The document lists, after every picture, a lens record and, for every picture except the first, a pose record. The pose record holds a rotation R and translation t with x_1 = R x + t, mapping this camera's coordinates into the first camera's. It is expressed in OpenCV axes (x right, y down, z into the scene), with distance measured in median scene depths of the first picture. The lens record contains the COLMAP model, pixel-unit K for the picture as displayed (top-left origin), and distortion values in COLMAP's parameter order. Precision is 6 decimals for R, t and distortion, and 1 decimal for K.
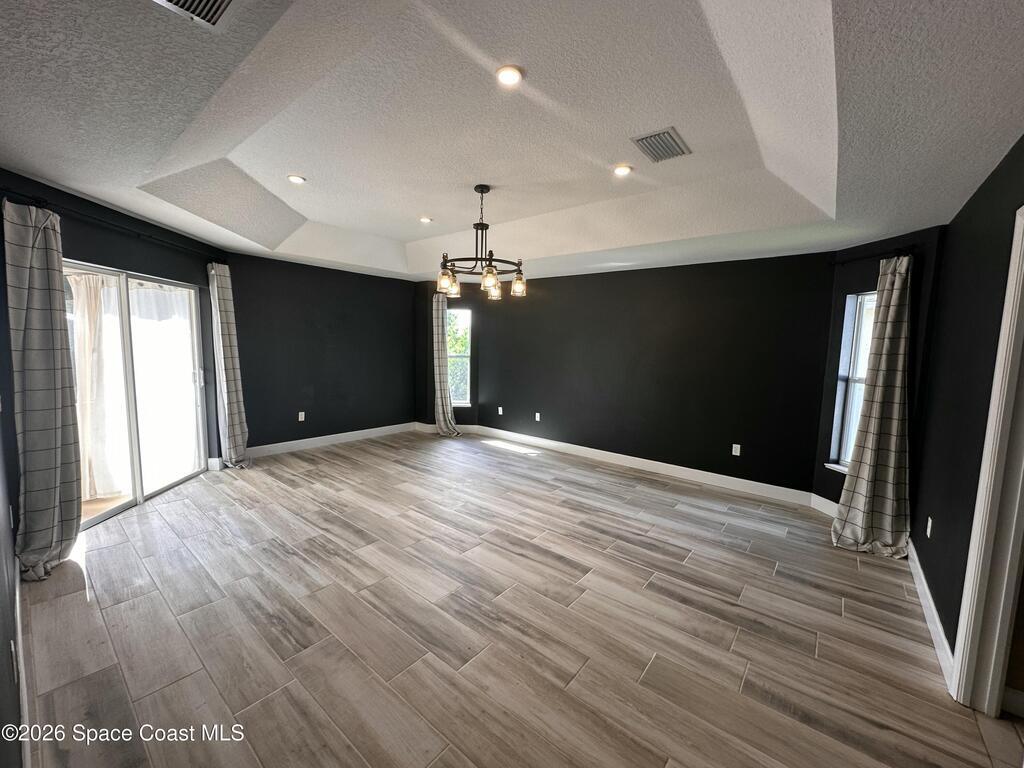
lens RADIAL K [[409.0, 0, 511.2], [0, 409.0, 383.9], [0, 0, 1]] dist [-0.004281, 0.000008]
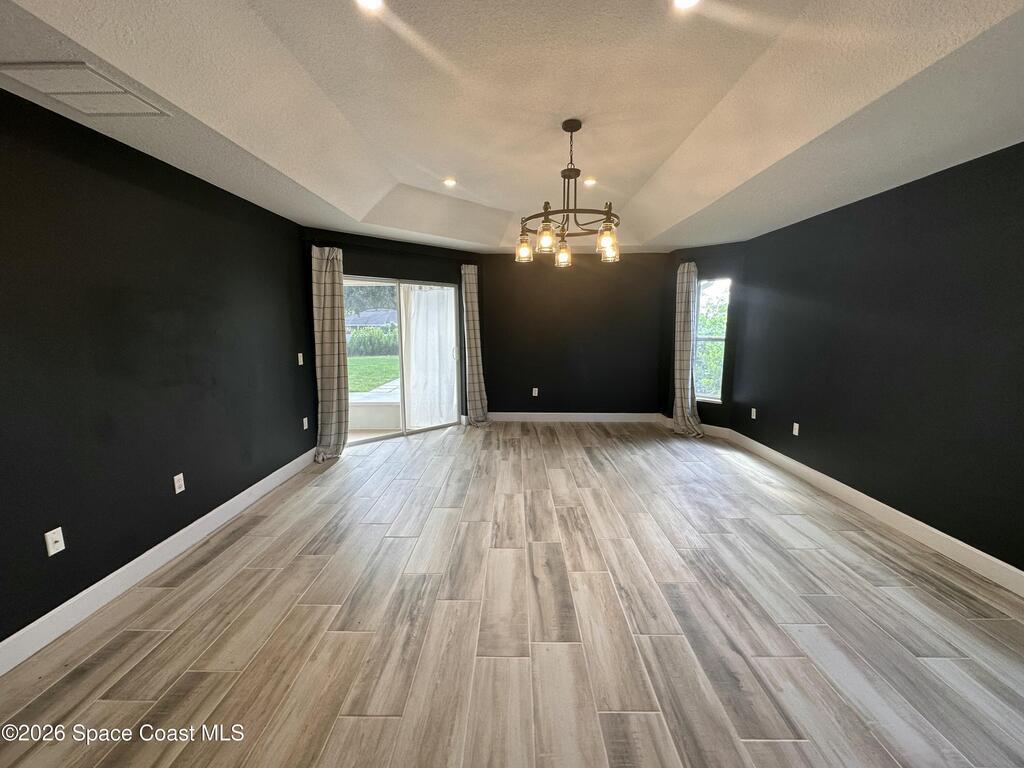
lens RADIAL K [[409.0, 0, 511.3], [0, 409.0, 384.7], [0, 0, 1]] dist [-0.004281, 0.000008]
pose [[0.621605, 0.085368, -0.778665, 0.523585], [-0.060075, 0.996312, 0.061272, -0.008438], [0.781024, 0.008691, 0.624441, 0.406509]]
